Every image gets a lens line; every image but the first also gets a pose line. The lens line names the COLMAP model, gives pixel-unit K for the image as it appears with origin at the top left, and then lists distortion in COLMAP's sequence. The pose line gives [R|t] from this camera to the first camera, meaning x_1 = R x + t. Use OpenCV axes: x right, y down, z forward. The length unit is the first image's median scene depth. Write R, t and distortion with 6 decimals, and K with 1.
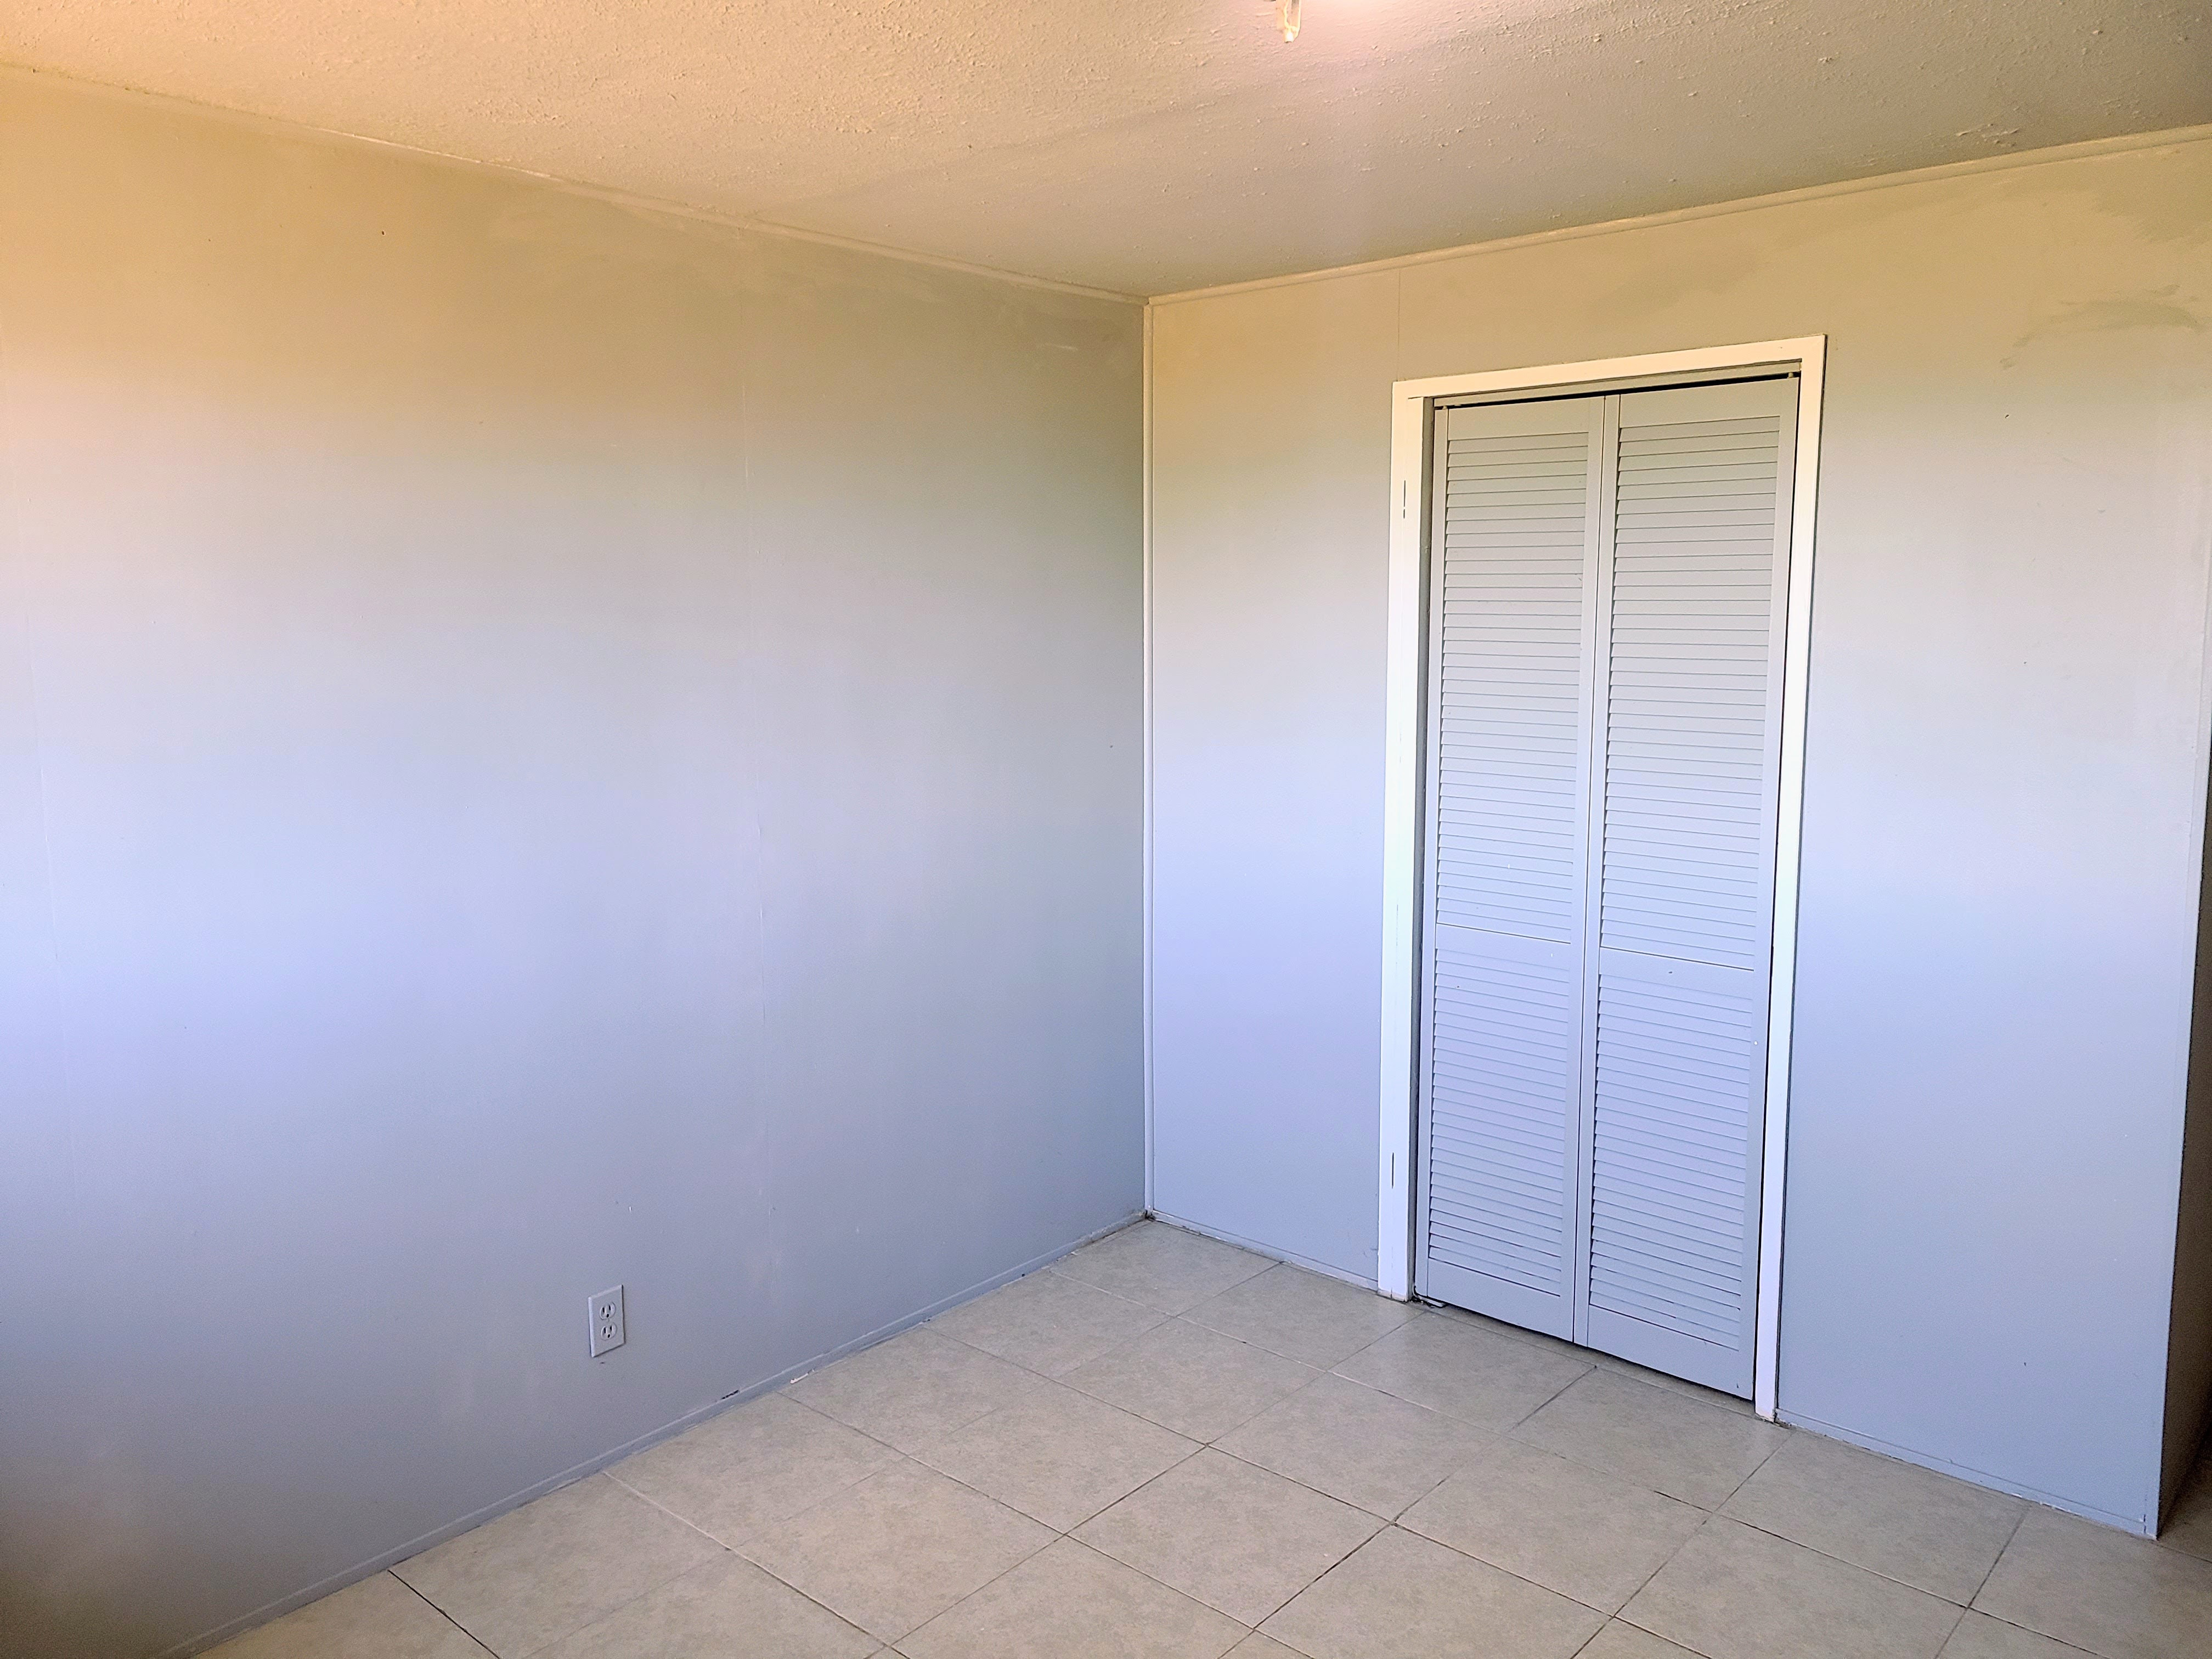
lens RADIAL K [[1666.7, 0, 1092.2], [0, 1666.7, 833.6], [0, 0, 1]] dist [0.043248, -0.028816]
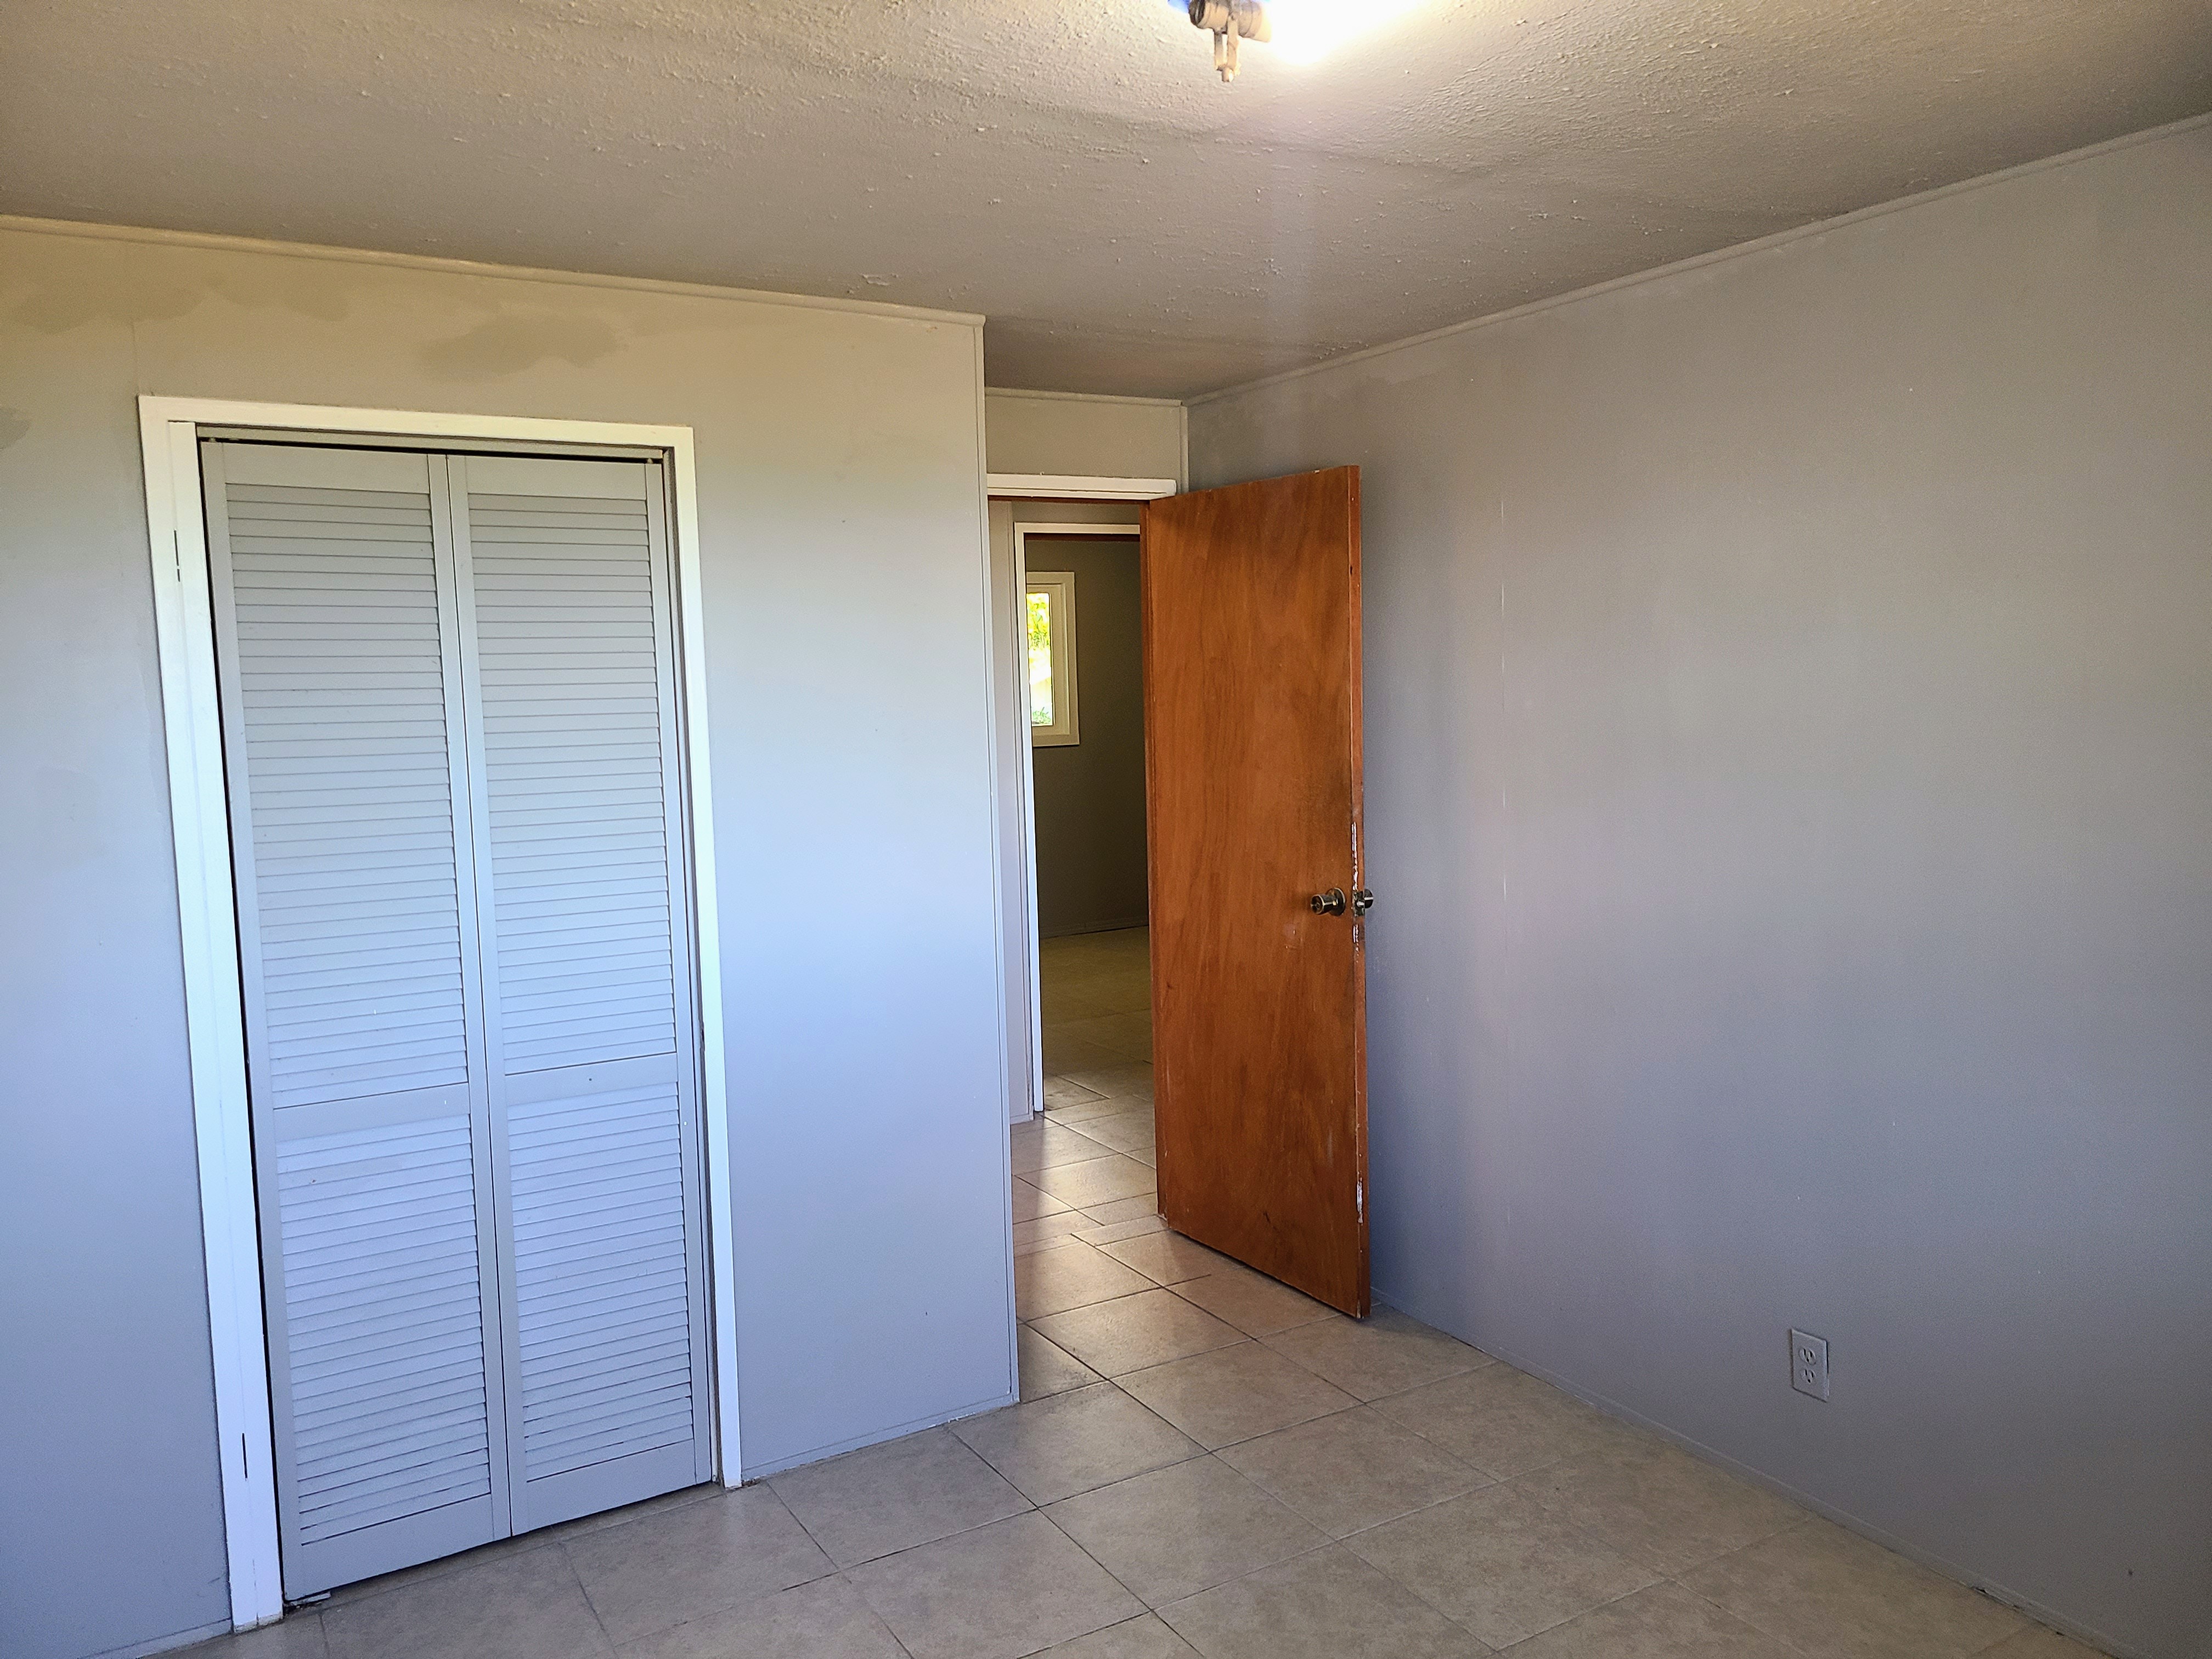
lens RADIAL K [[1666.7, 0, 1116.0], [0, 1666.7, 842.0], [0, 0, 1]] dist [0.043248, -0.028816]
pose [[0.283018, -0.107598, 0.953060, -0.455764], [0.154853, 0.985777, 0.065307, -0.065014], [-0.946531, 0.129102, 0.295654, 0.437782]]
